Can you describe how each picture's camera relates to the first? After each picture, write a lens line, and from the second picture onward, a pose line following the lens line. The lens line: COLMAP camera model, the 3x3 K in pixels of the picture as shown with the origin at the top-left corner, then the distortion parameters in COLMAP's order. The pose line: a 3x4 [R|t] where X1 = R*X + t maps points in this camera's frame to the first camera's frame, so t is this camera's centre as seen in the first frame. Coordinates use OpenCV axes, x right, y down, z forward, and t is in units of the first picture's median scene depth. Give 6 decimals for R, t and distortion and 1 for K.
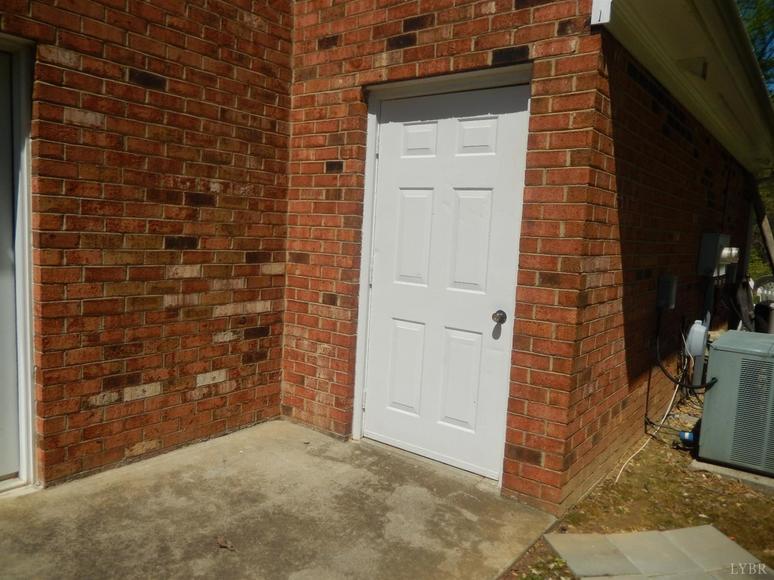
lens RADIAL K [[579.8, 0, 393.5], [0, 579.8, 297.3], [0, 0, 1]] dist [-0.013576, -0.000133]
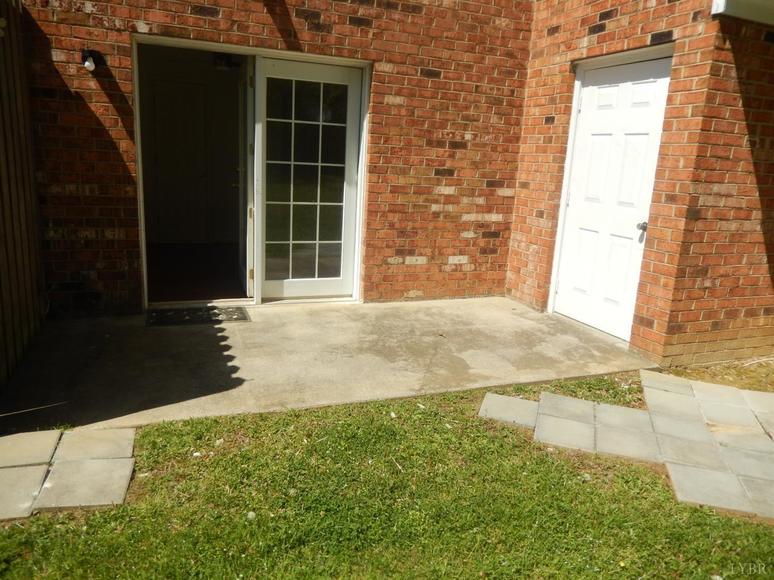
lens RADIAL K [[579.8, 0, 381.1], [0, 579.8, 292.8], [0, 0, 1]] dist [-0.013576, -0.000133]
pose [[0.852996, 0.111461, -0.509877, 0.380416], [-0.066823, 0.992213, 0.105111, 0.089839], [0.517623, -0.055588, 0.853801, -0.547711]]
